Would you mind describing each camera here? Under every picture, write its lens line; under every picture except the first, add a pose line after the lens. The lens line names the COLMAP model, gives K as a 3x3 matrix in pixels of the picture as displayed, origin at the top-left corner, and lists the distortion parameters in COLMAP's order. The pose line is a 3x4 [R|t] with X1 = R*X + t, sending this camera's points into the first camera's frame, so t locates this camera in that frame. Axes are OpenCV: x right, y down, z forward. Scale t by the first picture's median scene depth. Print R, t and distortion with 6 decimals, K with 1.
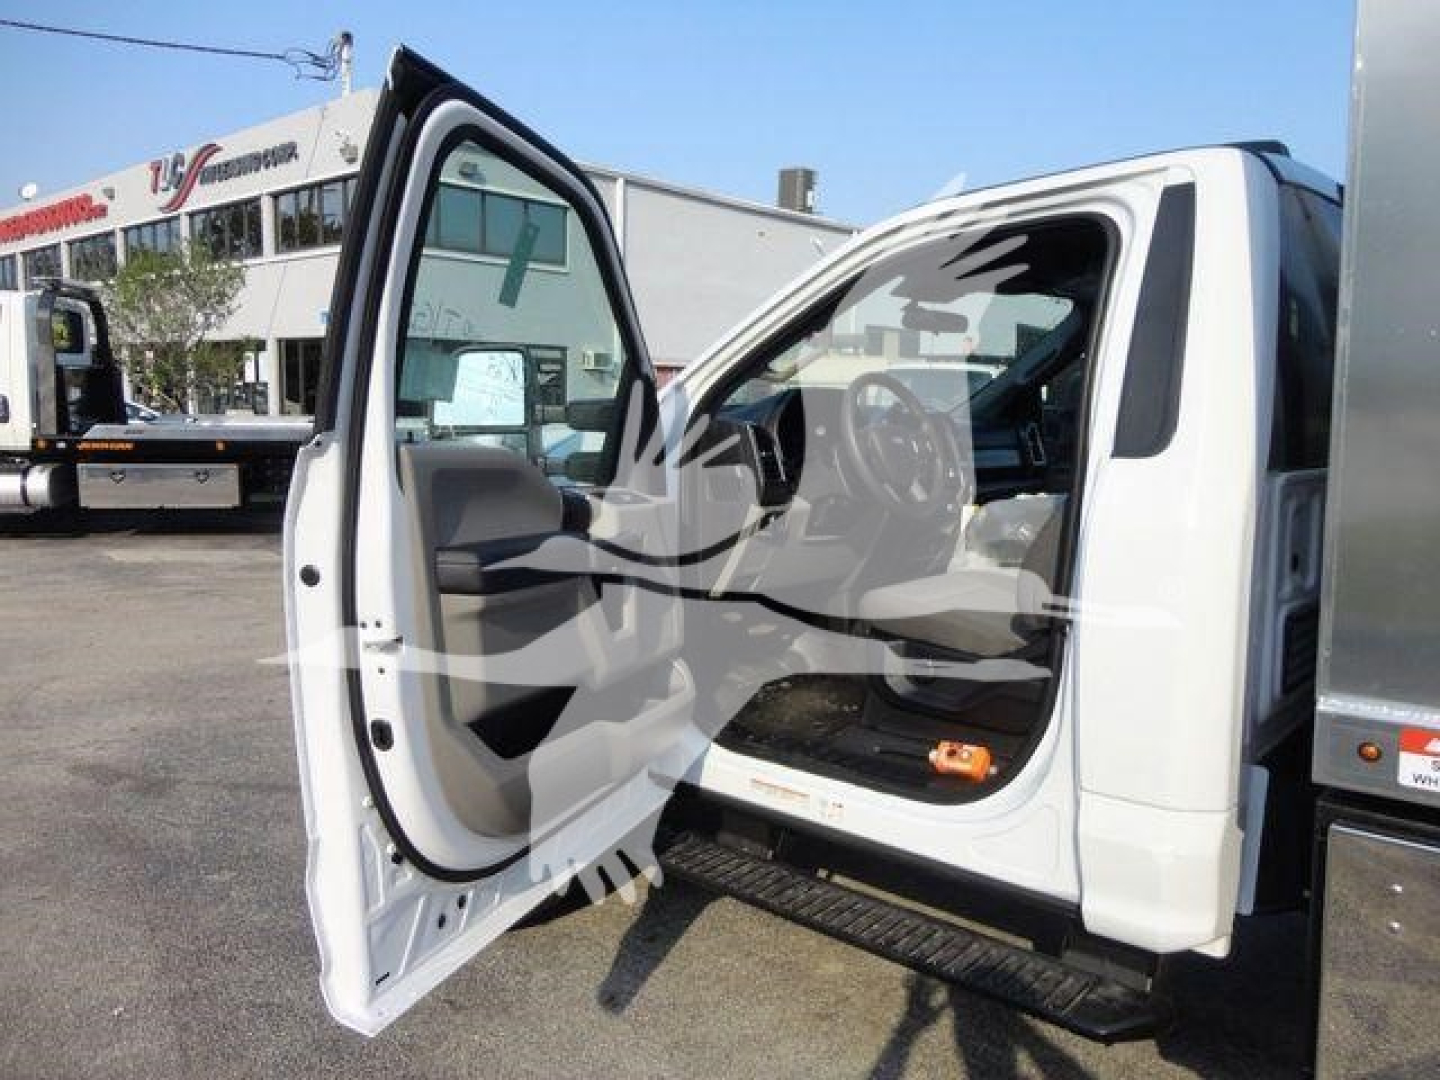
lens RADIAL K [[1052.9, 0, 723.1], [0, 1052.9, 543.6], [0, 0, 1]] dist [-0.005823, -0.005749]
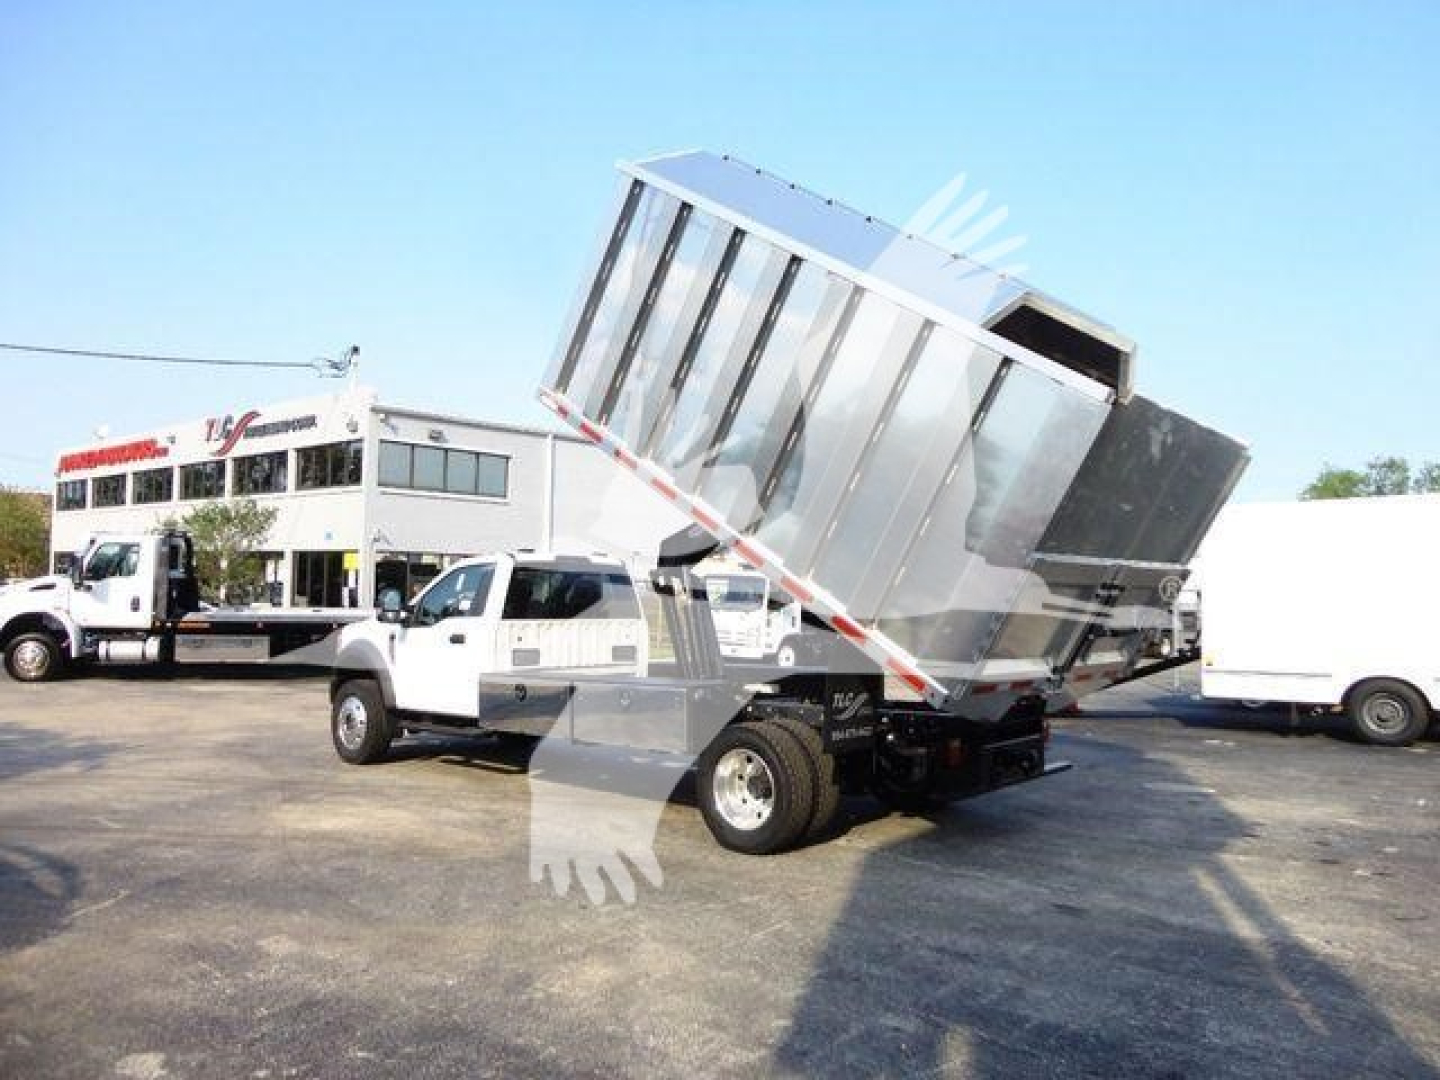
lens RADIAL K [[1052.9, 0, 726.7], [0, 1052.9, 541.7], [0, 0, 1]] dist [-0.005823, -0.005749]
pose [[0.999986, -0.003504, 0.003877, 0.134797], [0.004141, 0.983835, -0.179030, 0.040838], [-0.003187, 0.179044, 0.983836, -0.349703]]
